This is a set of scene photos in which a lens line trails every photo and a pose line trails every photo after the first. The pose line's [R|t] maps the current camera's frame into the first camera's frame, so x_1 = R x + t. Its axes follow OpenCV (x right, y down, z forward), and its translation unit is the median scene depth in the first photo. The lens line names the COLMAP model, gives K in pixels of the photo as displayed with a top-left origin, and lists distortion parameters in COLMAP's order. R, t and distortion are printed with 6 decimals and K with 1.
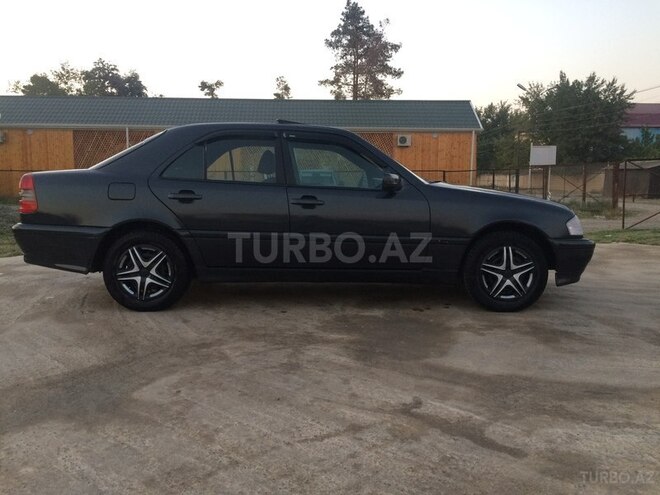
lens RADIAL K [[558.4, 0, 331.4], [0, 558.4, 259.9], [0, 0, 1]] dist [0.038165, -0.006751]
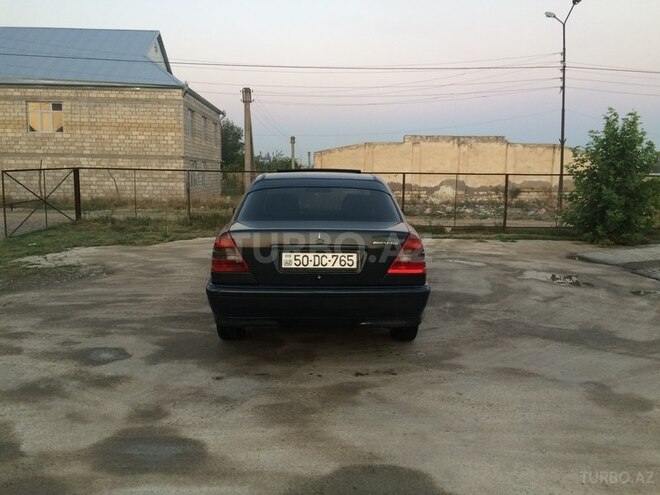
lens RADIAL K [[558.4, 0, 331.4], [0, 558.4, 259.9], [0, 0, 1]] dist [0.038165, -0.006751]
pose [[0.007876, -0.160881, 0.986942, -2.549493], [0.113096, 0.980784, 0.158974, -0.466360], [-0.993553, 0.110367, 0.025920, 1.967294]]
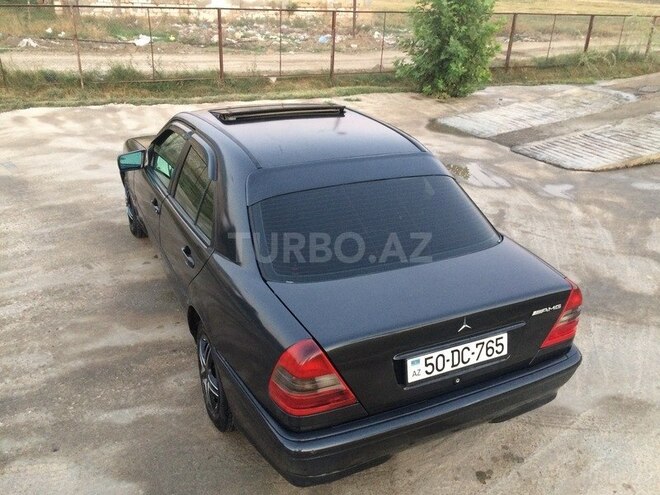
lens RADIAL K [[558.4, 0, 331.4], [0, 558.4, 259.9], [0, 0, 1]] dist [0.038165, -0.006751]
pose [[-0.404827, -0.433725, 0.804983, -1.595934], [0.068897, 0.863376, 0.499835, -0.857650], [-0.911794, 0.257808, -0.319636, 2.509340]]
